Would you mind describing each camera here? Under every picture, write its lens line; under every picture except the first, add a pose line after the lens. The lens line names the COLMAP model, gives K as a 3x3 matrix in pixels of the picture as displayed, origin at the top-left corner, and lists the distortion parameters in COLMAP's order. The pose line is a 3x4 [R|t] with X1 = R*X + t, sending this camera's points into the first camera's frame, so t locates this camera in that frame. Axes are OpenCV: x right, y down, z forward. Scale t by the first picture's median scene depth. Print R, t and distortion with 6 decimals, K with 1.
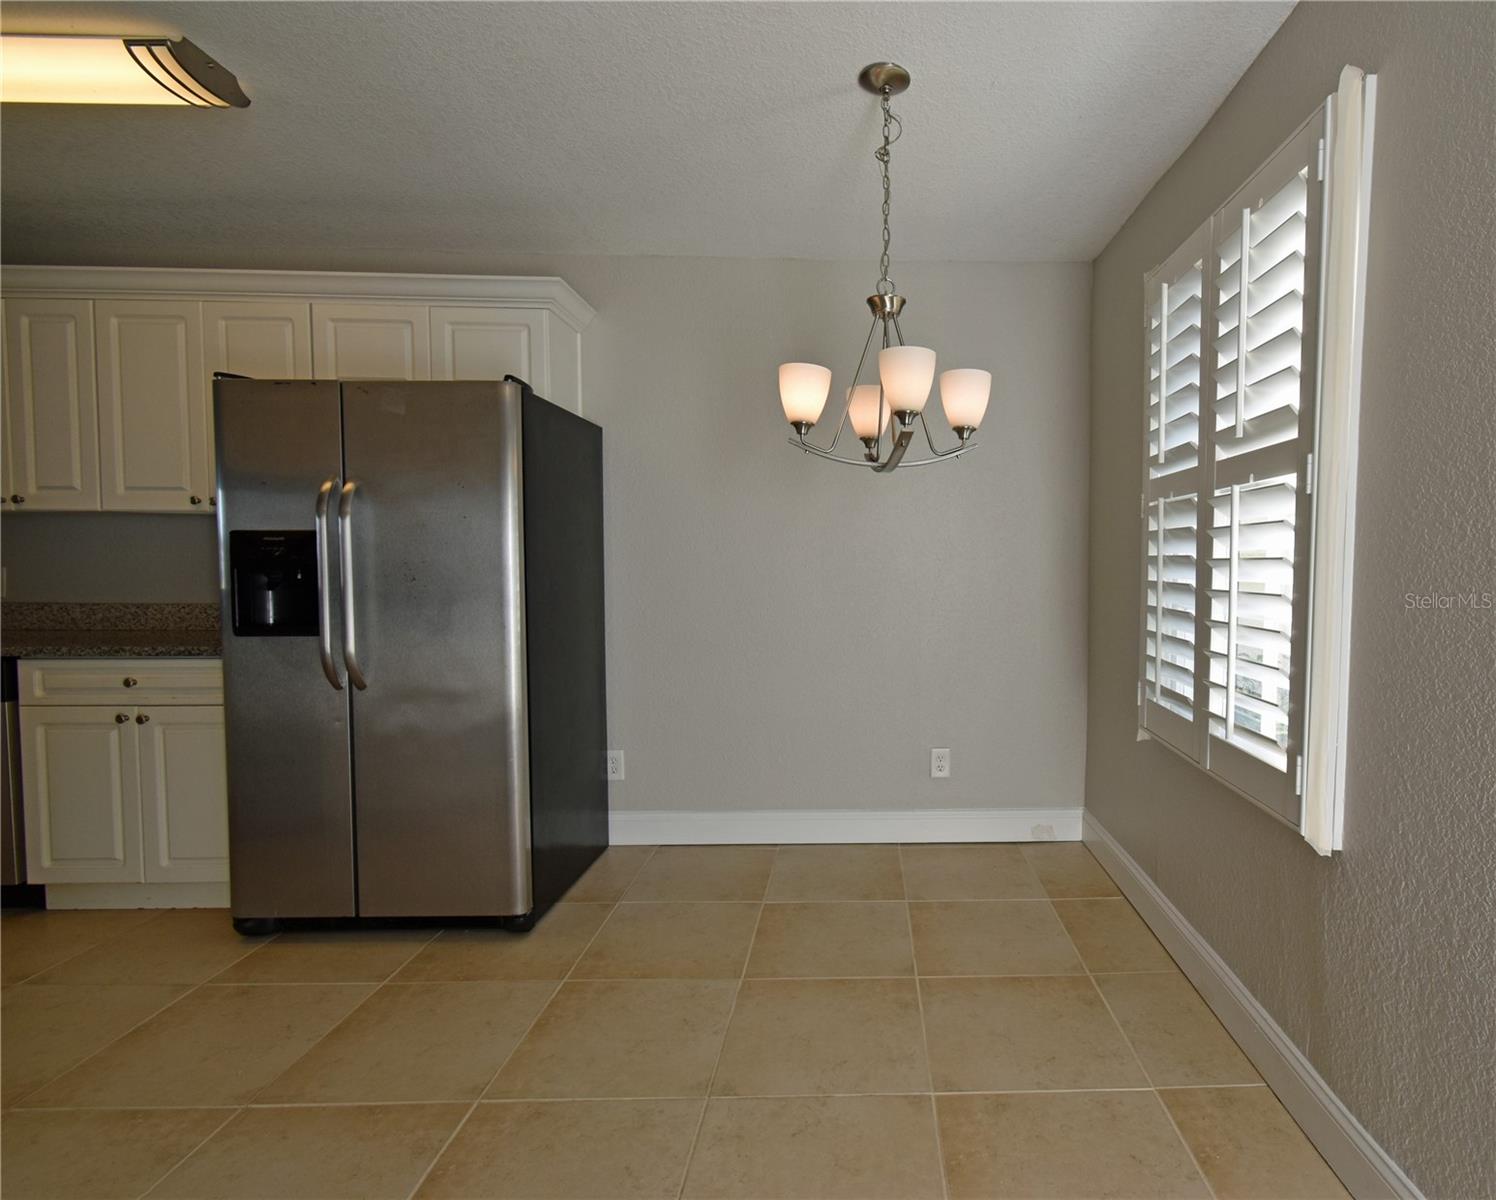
lens RADIAL K [[738.6, 0, 778.0], [0, 738.6, 590.5], [0, 0, 1]] dist [0.002460, 0.000124]
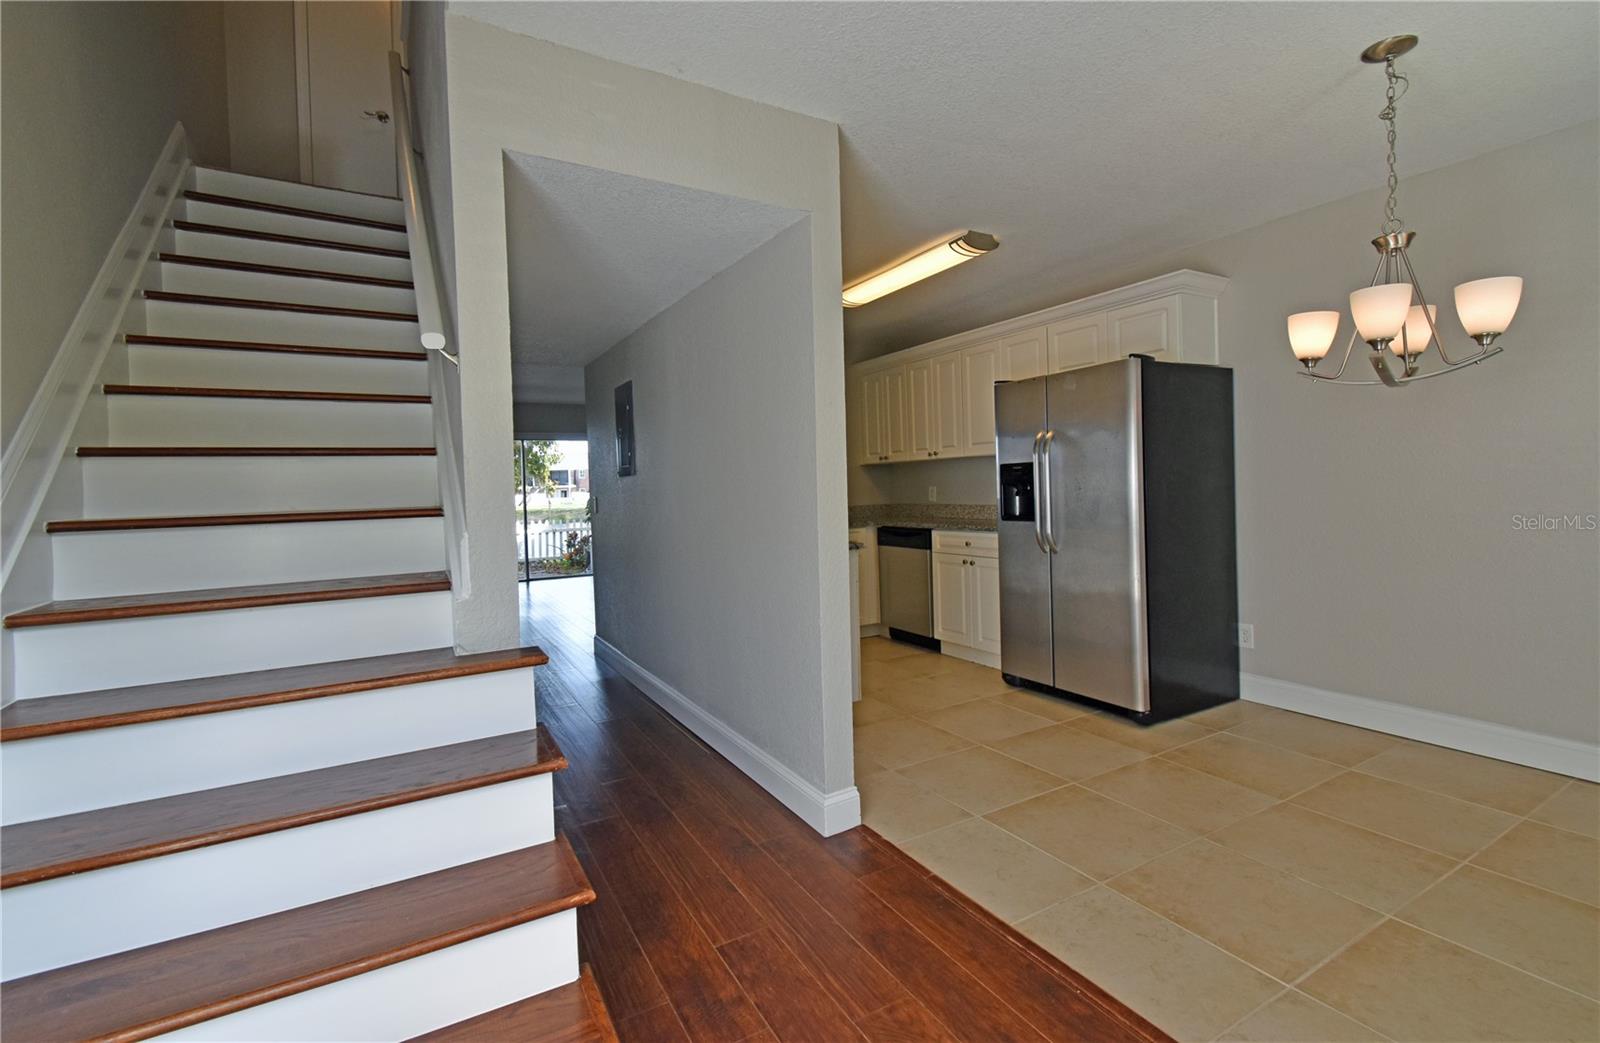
lens RADIAL K [[700.0, 0, 799.1], [0, 700.0, 516.0], [0, 0, 1]] dist [-0.003106, -0.000668]
pose [[0.466757, 0.018096, -0.884200, 0.581177], [-0.007267, 0.999835, 0.016626, 0.023765], [0.884356, -0.001335, 0.466812, -0.274708]]
